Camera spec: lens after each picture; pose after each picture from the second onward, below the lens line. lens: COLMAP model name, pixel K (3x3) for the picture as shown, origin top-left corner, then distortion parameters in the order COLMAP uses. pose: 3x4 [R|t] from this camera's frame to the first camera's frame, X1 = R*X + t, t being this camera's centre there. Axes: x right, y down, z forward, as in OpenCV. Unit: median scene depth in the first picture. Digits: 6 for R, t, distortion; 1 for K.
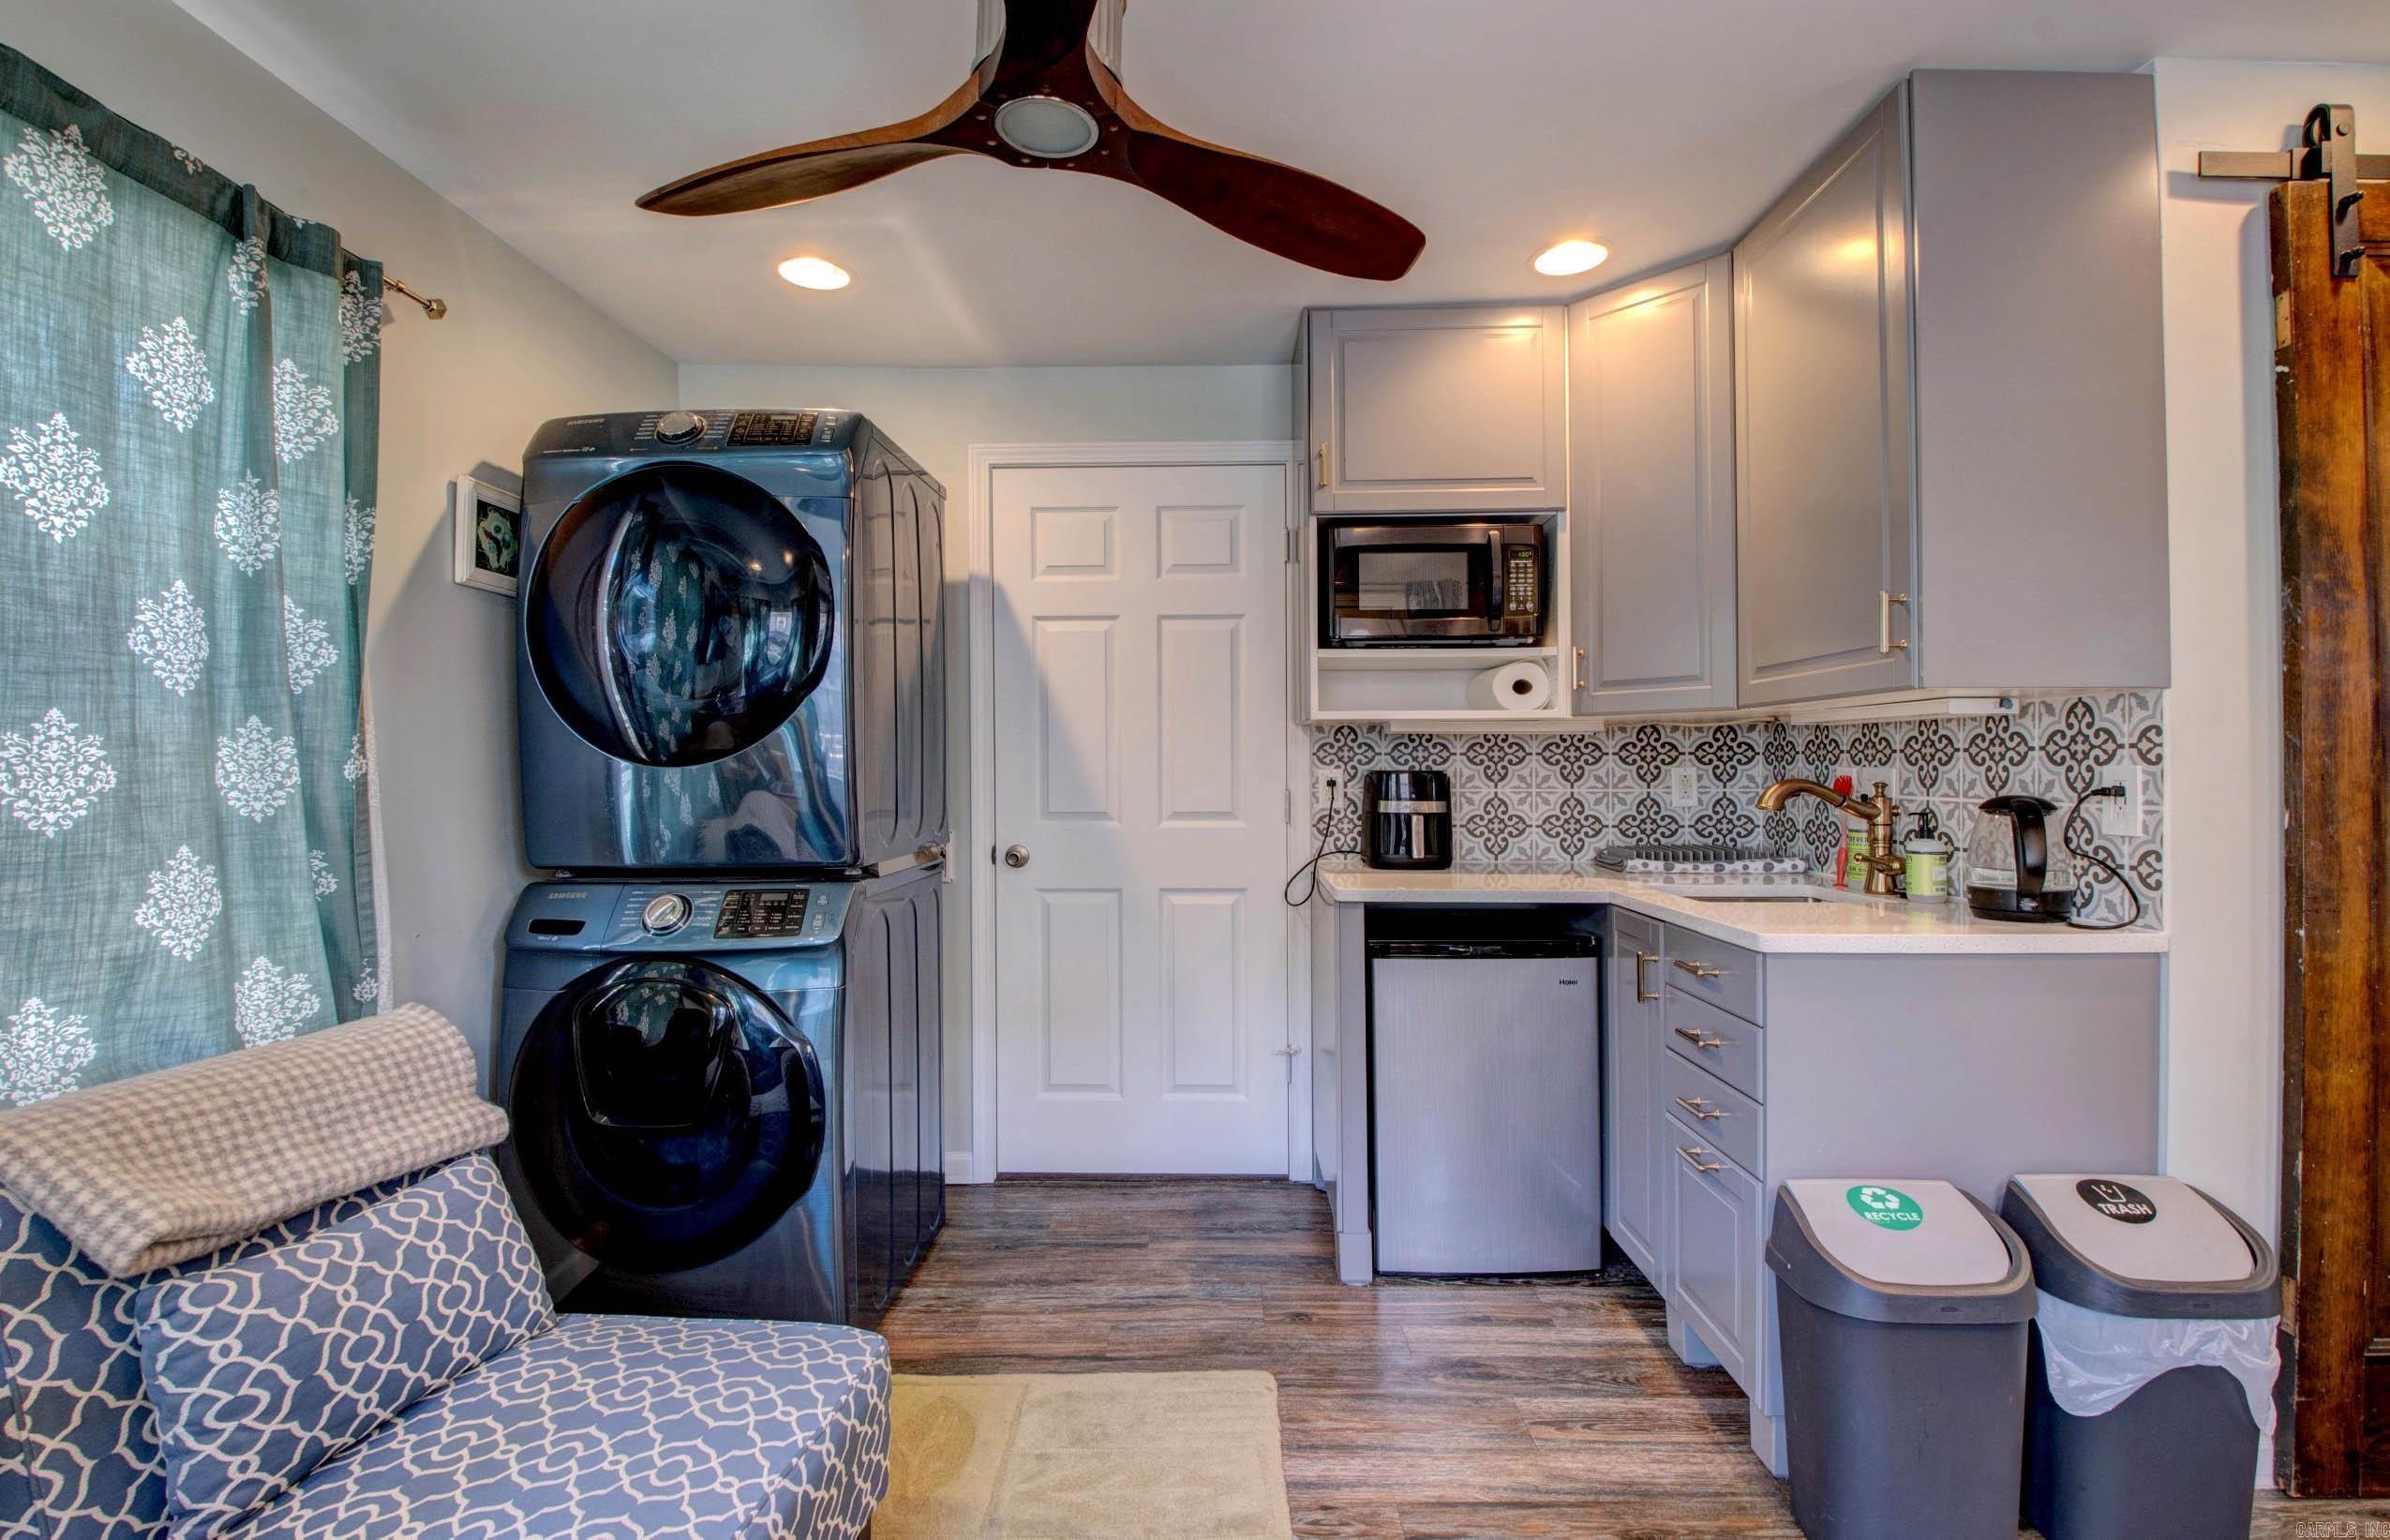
lens RADIAL K [[1111.9, 0, 1184.2], [0, 1111.9, 758.7], [0, 0, 1]] dist [0.023232, -0.030801]
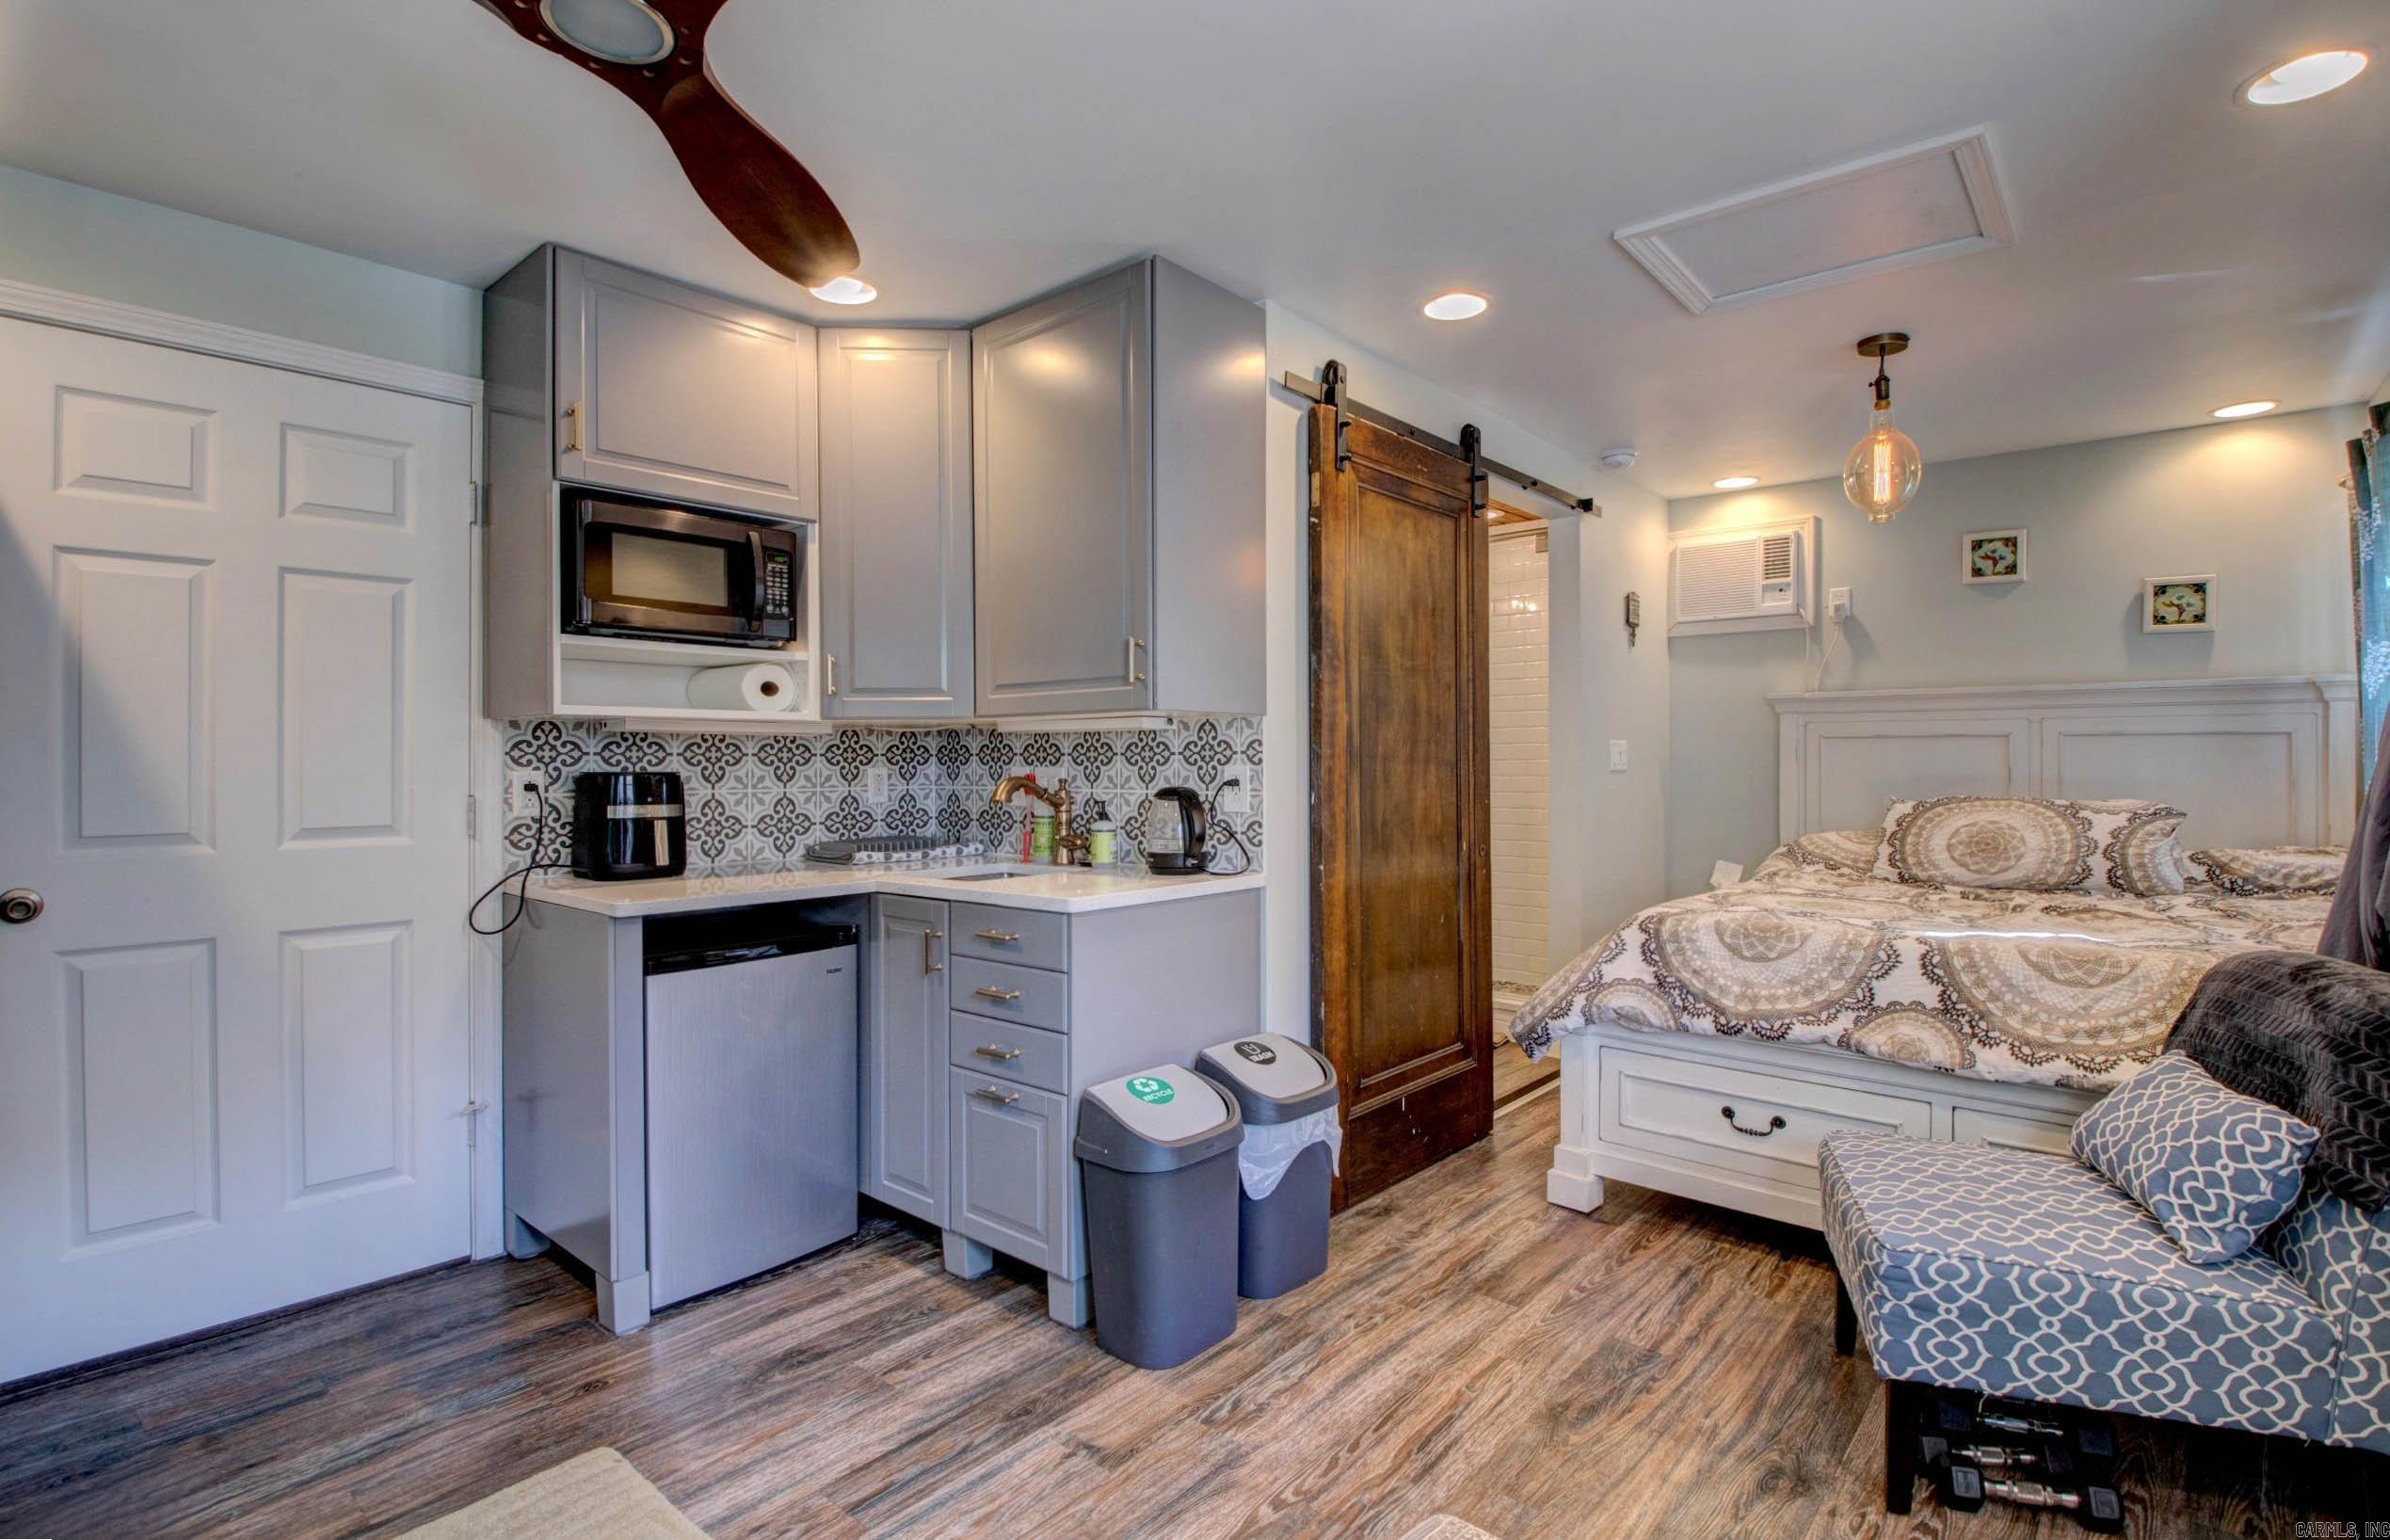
lens RADIAL K [[1111.9, 0, 1184.2], [0, 1111.9, 758.7], [0, 0, 1]] dist [0.023232, -0.030801]
pose [[0.641829, 0.002852, 0.766842, -0.280179], [-0.002814, 0.999995, -0.001364, -0.000597], [-0.766843, -0.001282, 0.641834, 0.070074]]
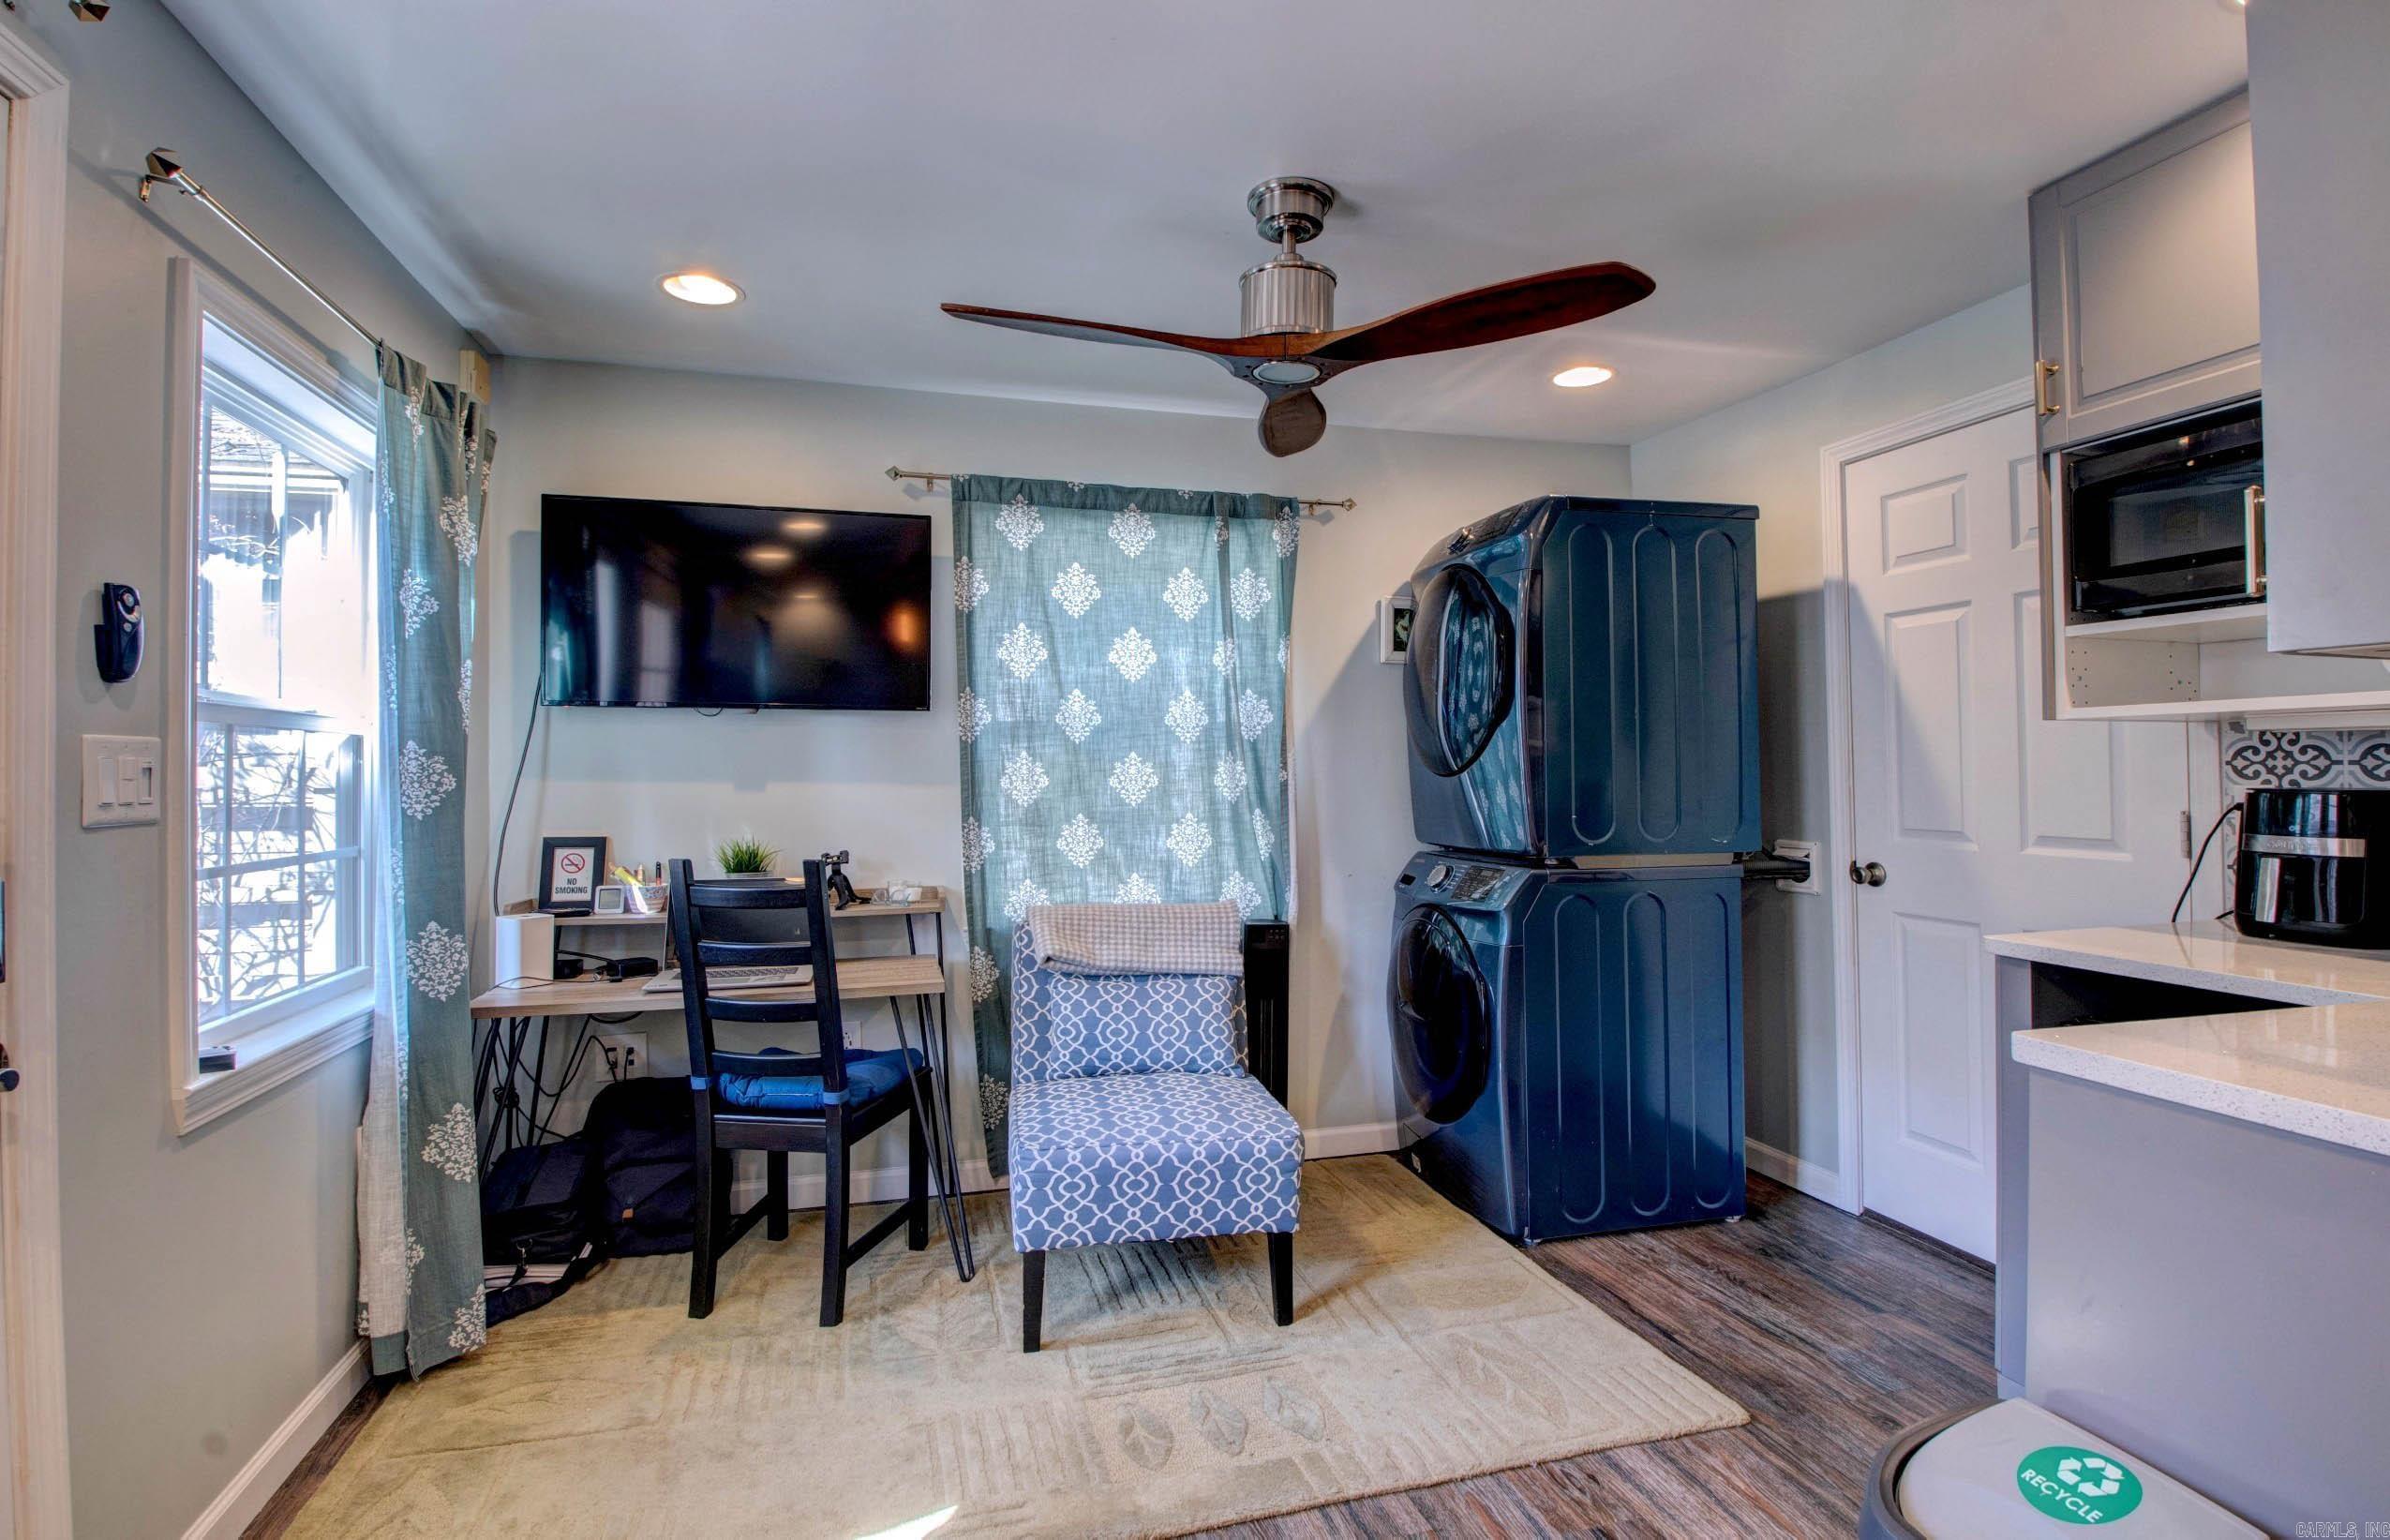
lens RADIAL K [[1111.9, 0, 1184.2], [0, 1111.9, 758.7], [0, 0, 1]] dist [0.023232, -0.030801]
pose [[0.296492, -0.007359, -0.955007, 0.777446], [0.006961, 0.999960, -0.005544, -0.010164], [0.955010, -0.005004, 0.296531, 0.235118]]
